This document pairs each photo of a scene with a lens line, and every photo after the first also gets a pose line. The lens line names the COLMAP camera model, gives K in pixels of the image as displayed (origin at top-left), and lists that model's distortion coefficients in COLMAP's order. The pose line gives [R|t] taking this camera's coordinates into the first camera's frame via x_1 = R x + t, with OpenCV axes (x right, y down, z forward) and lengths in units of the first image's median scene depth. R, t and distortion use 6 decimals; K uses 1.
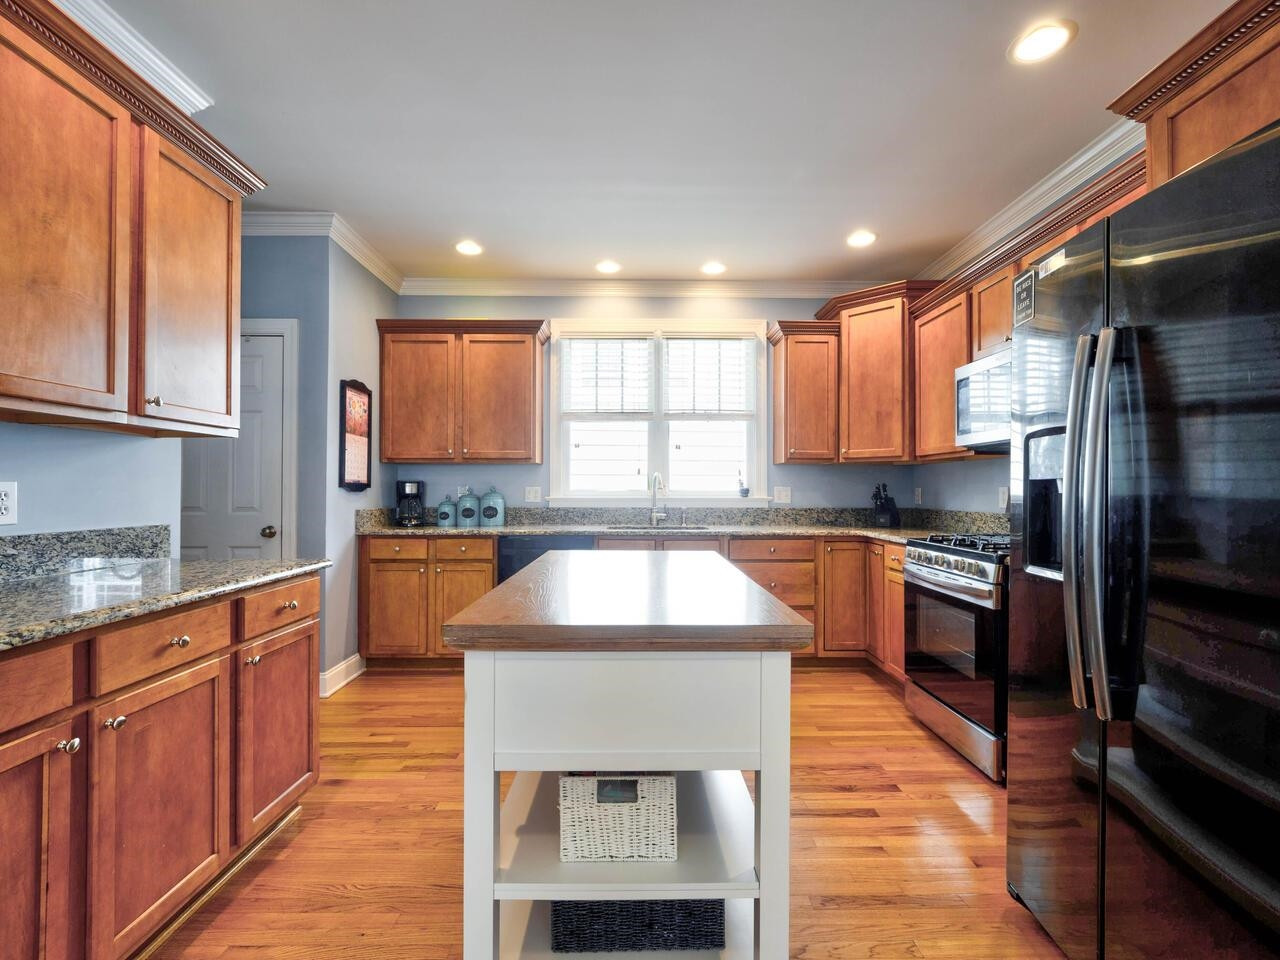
lens RADIAL K [[586.5, 0, 644.6], [0, 586.5, 486.0], [0, 0, 1]] dist [-0.003523, -0.000229]
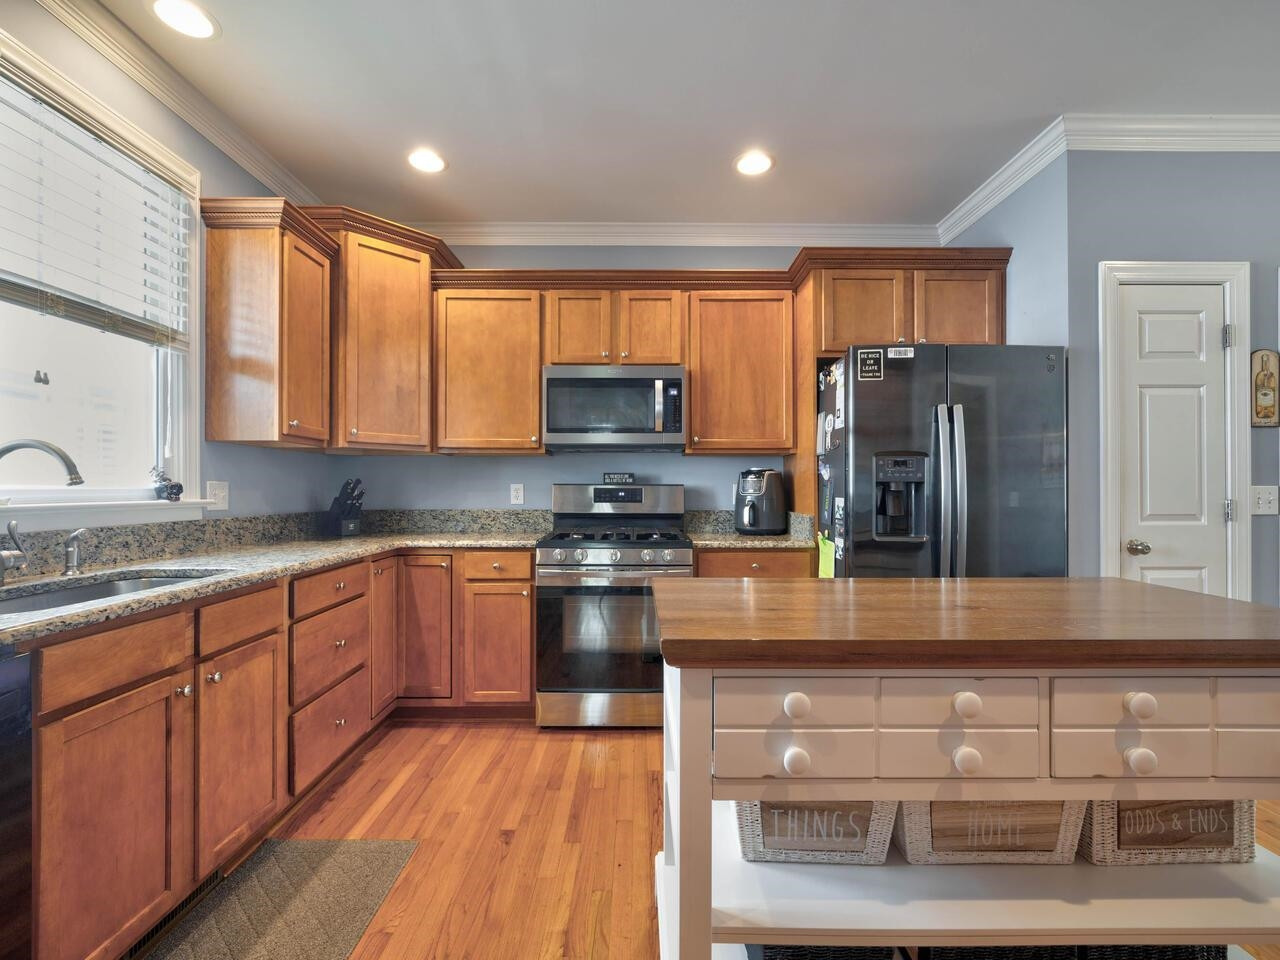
lens RADIAL K [[586.5, 0, 638.7], [0, 586.5, 485.7], [0, 0, 1]] dist [-0.003523, -0.000229]
pose [[0.003803, 0.000436, 0.999993, -0.365310], [-0.009456, 0.999955, -0.000400, 0.002243], [-0.999948, -0.009455, 0.003807, 0.653081]]
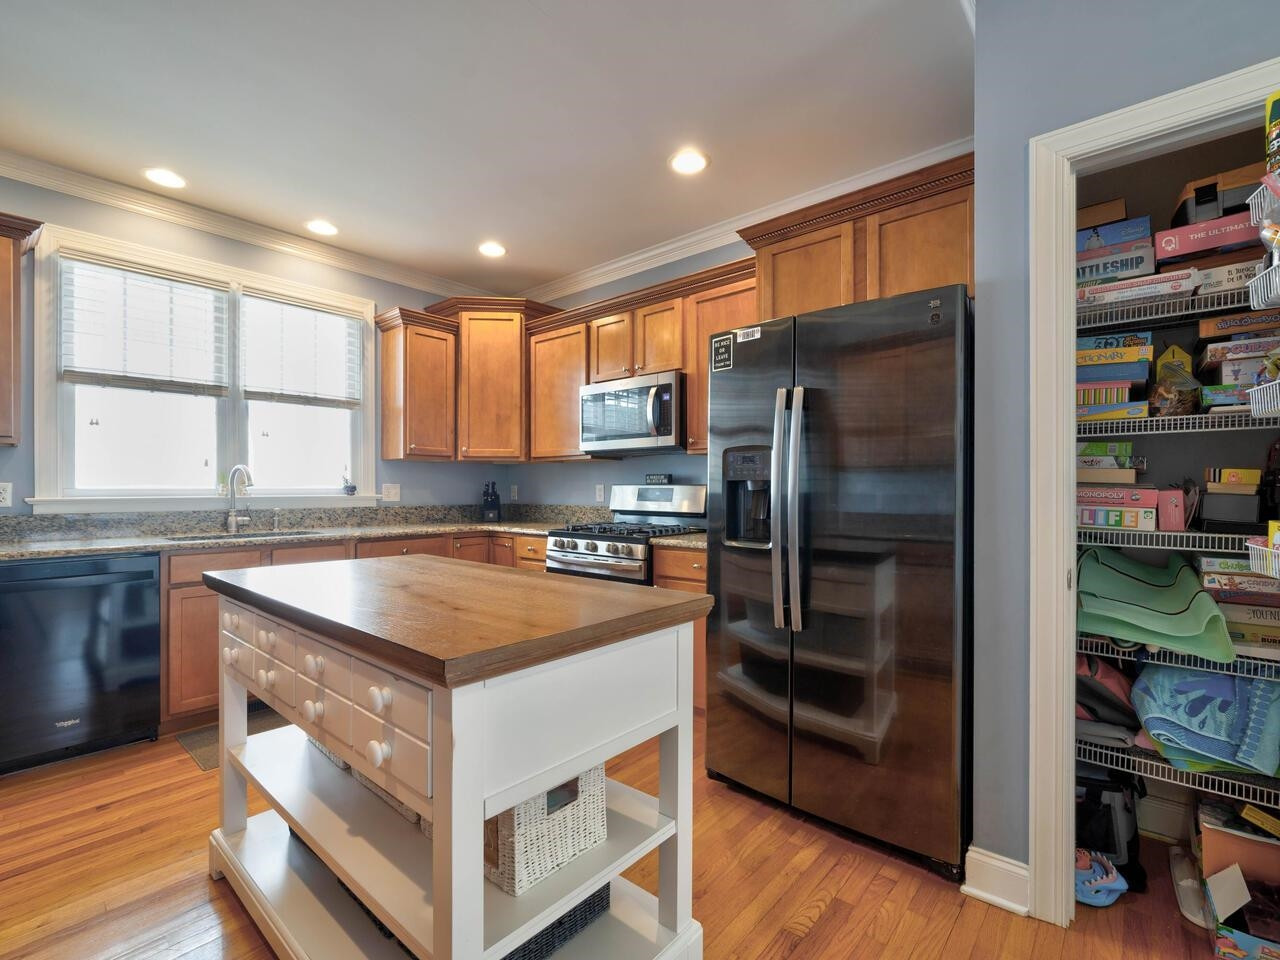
lens RADIAL K [[586.5, 0, 647.1], [0, 586.5, 489.6], [0, 0, 1]] dist [-0.003523, -0.000229]
pose [[0.661363, -0.003366, 0.750059, -0.219030], [-0.005675, 0.999939, 0.009491, -0.000703], [-0.750045, -0.010533, 0.661303, 0.079773]]
